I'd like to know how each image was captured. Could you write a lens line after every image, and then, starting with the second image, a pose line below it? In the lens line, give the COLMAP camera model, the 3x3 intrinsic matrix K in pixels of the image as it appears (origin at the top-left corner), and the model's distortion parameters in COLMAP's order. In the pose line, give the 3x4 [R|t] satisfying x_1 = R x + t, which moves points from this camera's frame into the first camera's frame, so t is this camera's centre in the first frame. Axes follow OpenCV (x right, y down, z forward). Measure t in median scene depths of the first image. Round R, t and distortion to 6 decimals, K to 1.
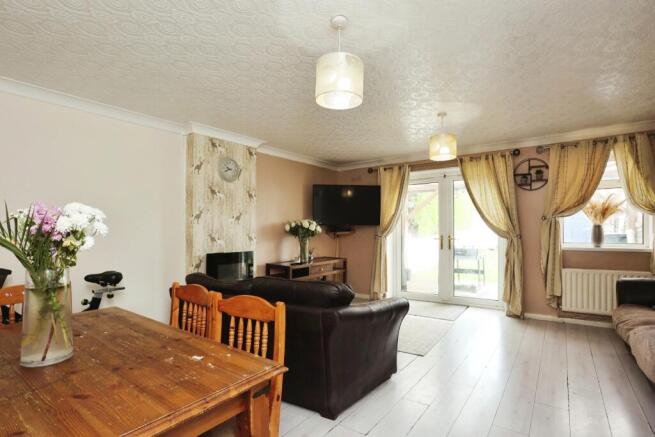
lens RADIAL K [[337.7, 0, 327.8], [0, 337.7, 234.3], [0, 0, 1]] dist [-0.000060, -0.000015]
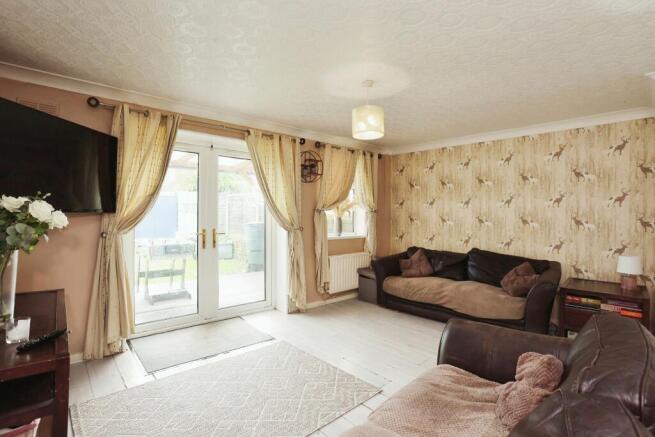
lens RADIAL K [[335.6, 0, 328.7], [0, 335.6, 216.4], [0, 0, 1]] dist [0.000093, 0.000135]
pose [[0.214029, 0.002490, 0.976824, -0.363699], [0.004742, 0.999982, -0.003588, -0.024137], [-0.976816, 0.005400, 0.214013, 0.716075]]
